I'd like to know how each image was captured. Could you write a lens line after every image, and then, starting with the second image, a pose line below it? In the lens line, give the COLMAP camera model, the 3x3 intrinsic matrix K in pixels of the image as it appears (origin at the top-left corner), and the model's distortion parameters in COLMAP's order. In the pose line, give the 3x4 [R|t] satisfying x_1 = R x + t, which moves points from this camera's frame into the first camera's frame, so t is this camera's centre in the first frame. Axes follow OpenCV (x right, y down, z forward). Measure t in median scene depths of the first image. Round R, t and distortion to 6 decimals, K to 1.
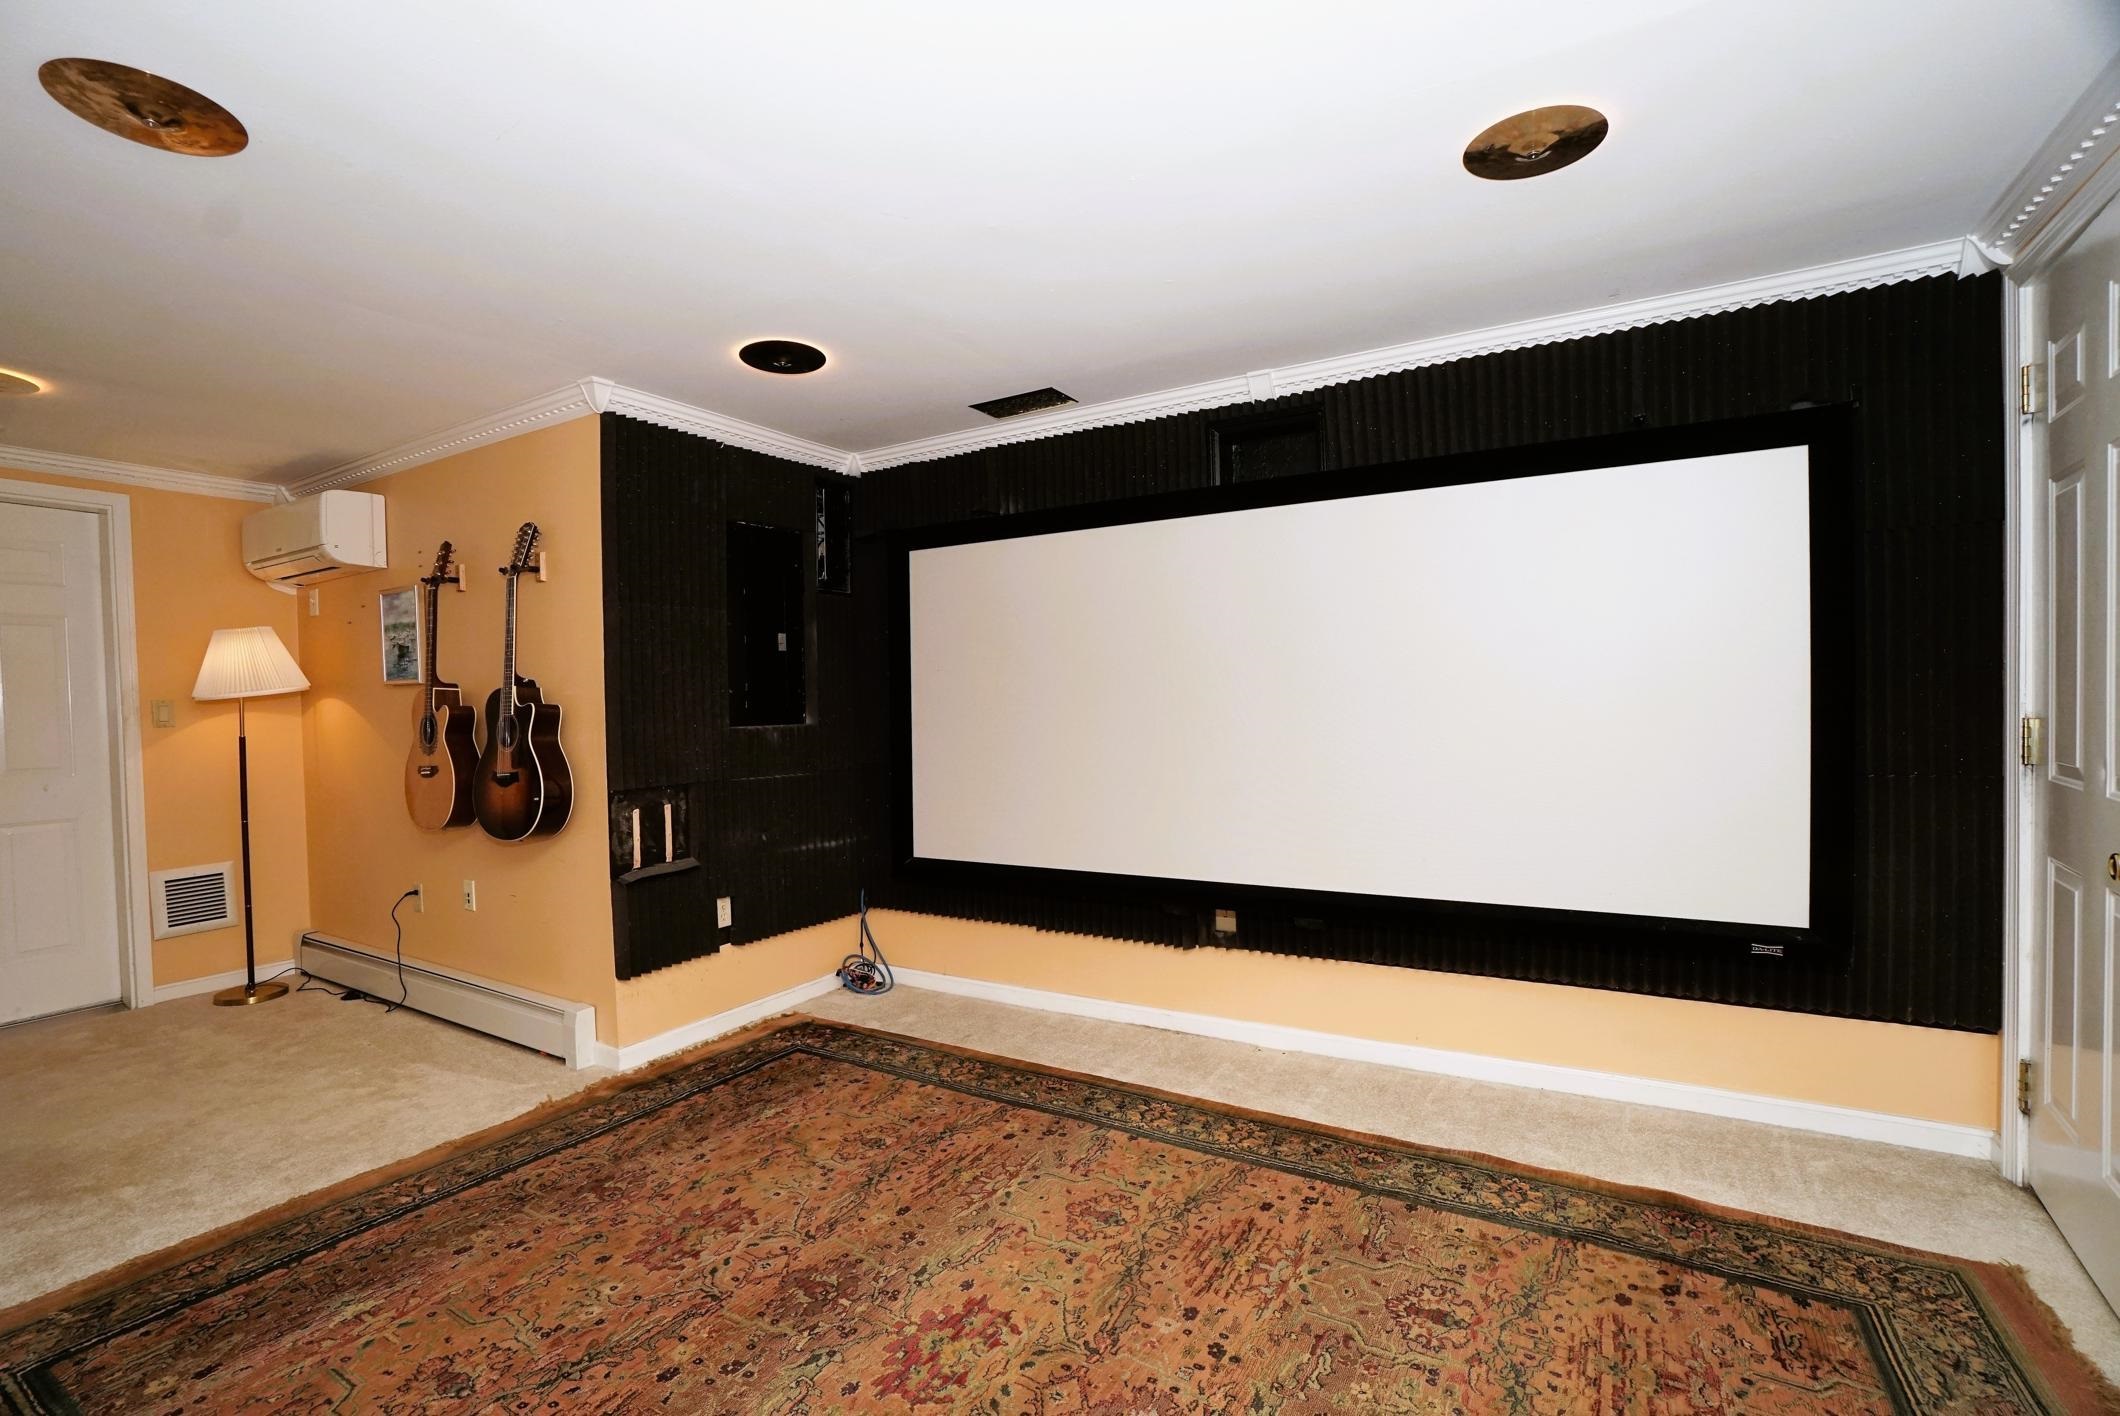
lens RADIAL K [[961.3, 0, 1057.0], [0, 961.3, 715.9], [0, 0, 1]] dist [-0.069368, 0.026477]
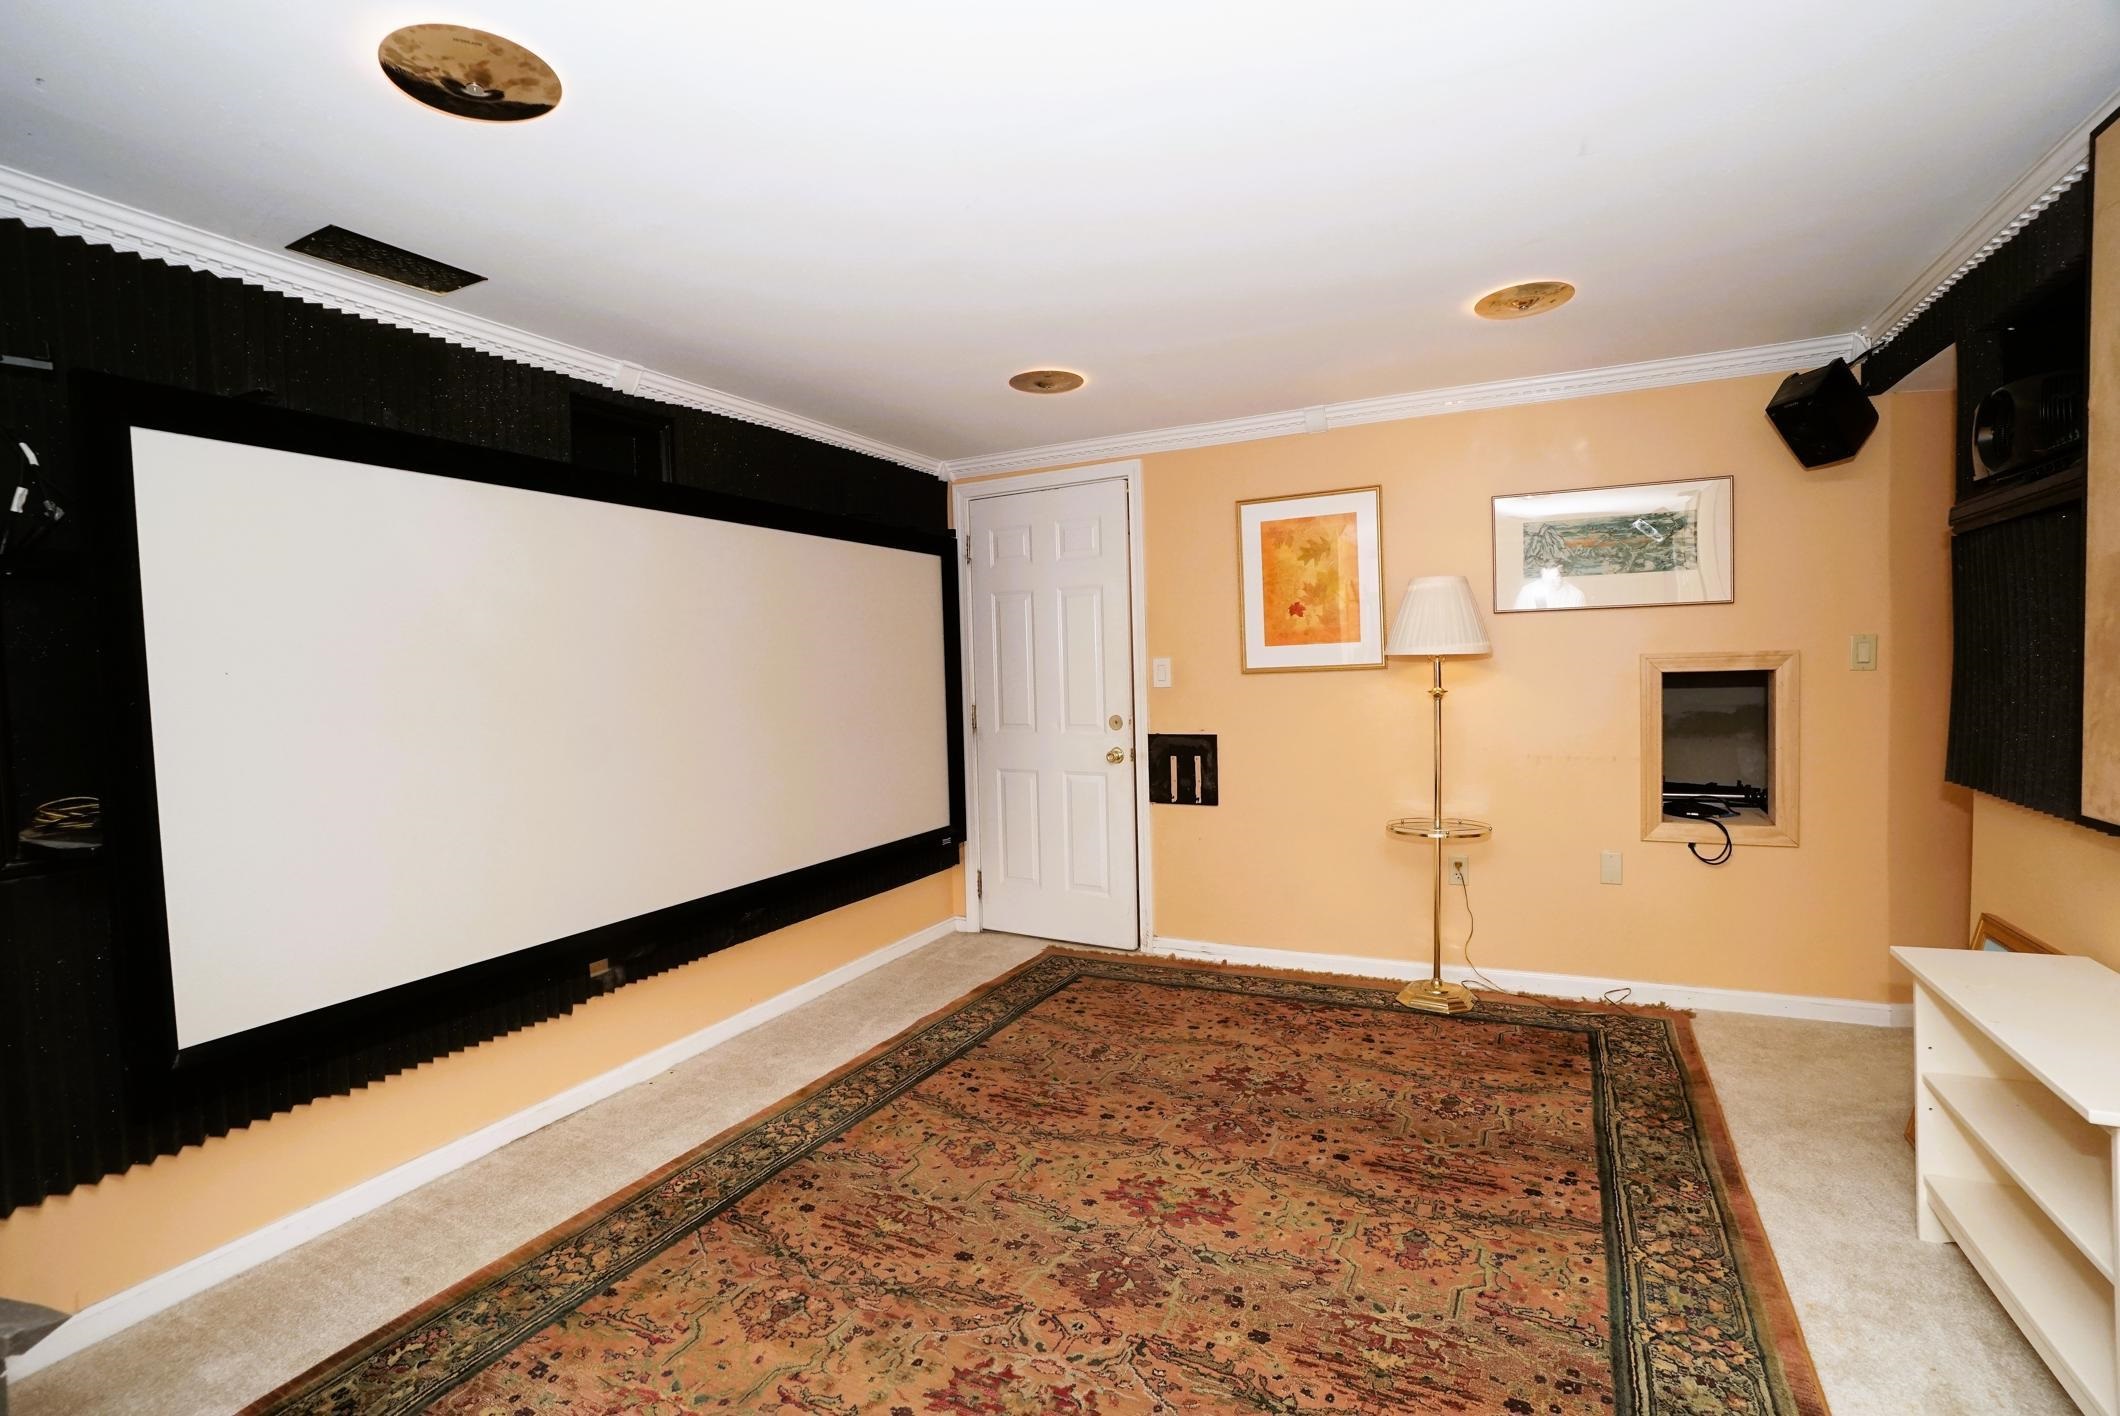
lens RADIAL K [[961.3, 0, 1057.0], [0, 961.3, 715.9], [0, 0, 1]] dist [-0.069368, 0.026477]
pose [[-0.079546, -0.025680, 0.996500, -1.069462], [0.050137, 0.998300, 0.029729, -0.028363], [-0.995570, 0.052326, -0.078123, 0.945268]]
